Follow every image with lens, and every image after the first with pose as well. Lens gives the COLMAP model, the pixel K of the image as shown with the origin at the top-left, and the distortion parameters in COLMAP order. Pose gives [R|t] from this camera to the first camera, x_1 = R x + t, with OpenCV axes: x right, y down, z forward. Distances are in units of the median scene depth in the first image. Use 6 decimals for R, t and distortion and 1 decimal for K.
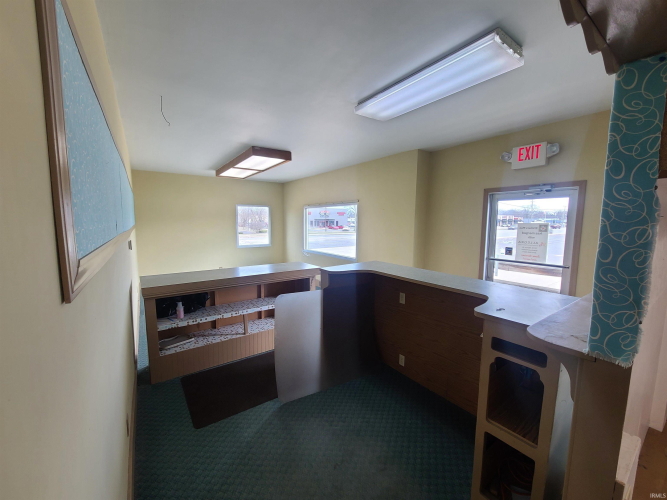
lens RADIAL K [[271.4, 0, 332.5], [0, 271.4, 252.3], [0, 0, 1]] dist [-0.008462, -0.001435]
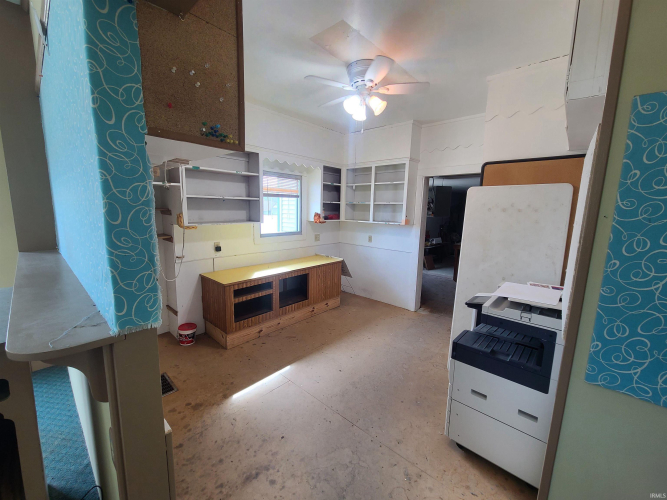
lens RADIAL K [[271.4, 0, 333.8], [0, 271.4, 249.9], [0, 0, 1]] dist [-0.008462, -0.001435]
pose [[-0.234548, -0.168030, 0.957472, 0.022147], [0.072602, 0.979169, 0.189623, 0.005045], [-0.969390, 0.113990, -0.217463, 0.540451]]
